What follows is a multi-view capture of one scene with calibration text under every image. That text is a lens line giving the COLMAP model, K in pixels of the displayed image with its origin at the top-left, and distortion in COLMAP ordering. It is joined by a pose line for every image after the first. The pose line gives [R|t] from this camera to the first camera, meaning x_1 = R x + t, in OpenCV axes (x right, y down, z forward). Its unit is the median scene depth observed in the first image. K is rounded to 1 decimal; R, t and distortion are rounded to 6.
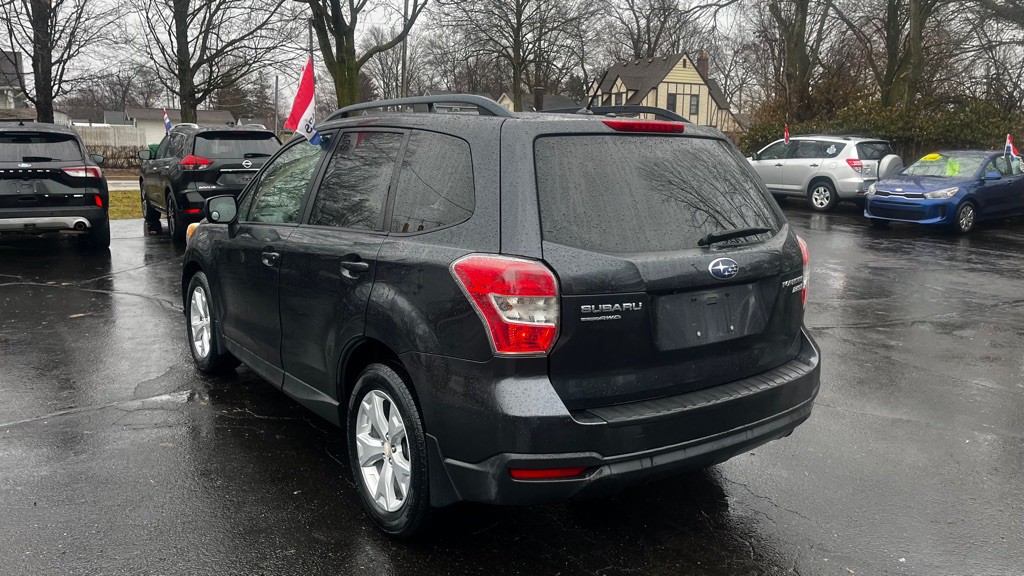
lens RADIAL K [[776.5, 0, 515.0], [0, 776.5, 284.2], [0, 0, 1]] dist [0.070234, -0.077898]
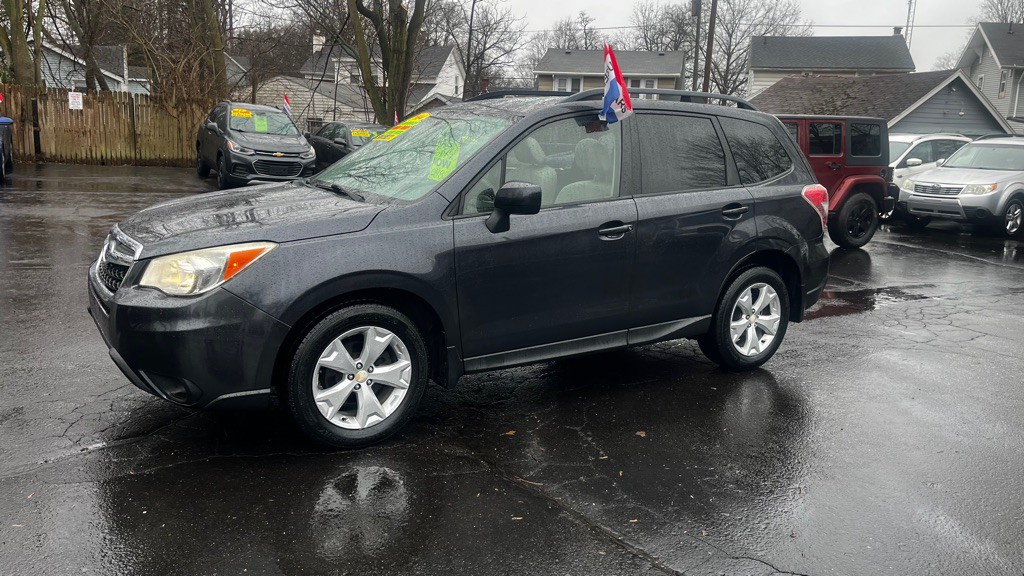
lens RADIAL K [[776.5, 0, 507.7], [0, 776.5, 285.9], [0, 0, 1]] dist [0.070234, -0.077898]
pose [[0.055508, -0.216795, 0.974638, -0.313770], [0.131704, 0.969203, 0.208085, -0.046134], [-0.989734, 0.116813, 0.082351, 0.244478]]
